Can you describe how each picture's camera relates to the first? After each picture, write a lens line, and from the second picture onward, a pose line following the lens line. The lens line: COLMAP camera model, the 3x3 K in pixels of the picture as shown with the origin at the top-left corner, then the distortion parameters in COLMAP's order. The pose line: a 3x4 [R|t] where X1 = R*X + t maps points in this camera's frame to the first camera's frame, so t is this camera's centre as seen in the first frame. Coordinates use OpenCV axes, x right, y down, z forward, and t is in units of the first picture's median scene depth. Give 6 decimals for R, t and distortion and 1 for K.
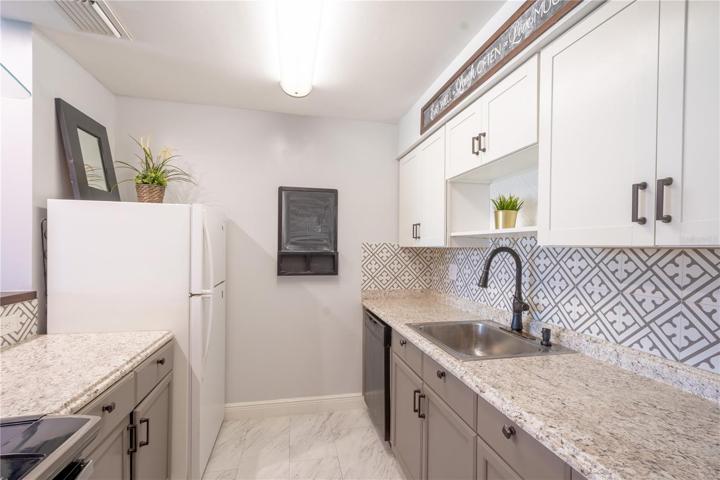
lens RADIAL K [[325.5, 0, 362.1], [0, 325.5, 248.2], [0, 0, 1]] dist [-0.000378, -0.000368]
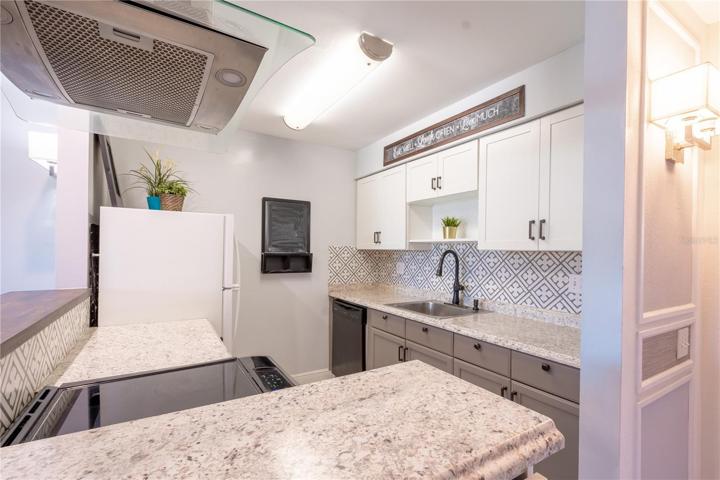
lens RADIAL K [[325.5, 0, 362.1], [0, 325.5, 248.2], [0, 0, 1]] dist [-0.000378, -0.000368]
pose [[0.948843, 0.005280, 0.315703, -0.425737], [-0.003809, 0.999979, -0.005276, -0.002792], [-0.315724, 0.003803, 0.948843, -0.324616]]
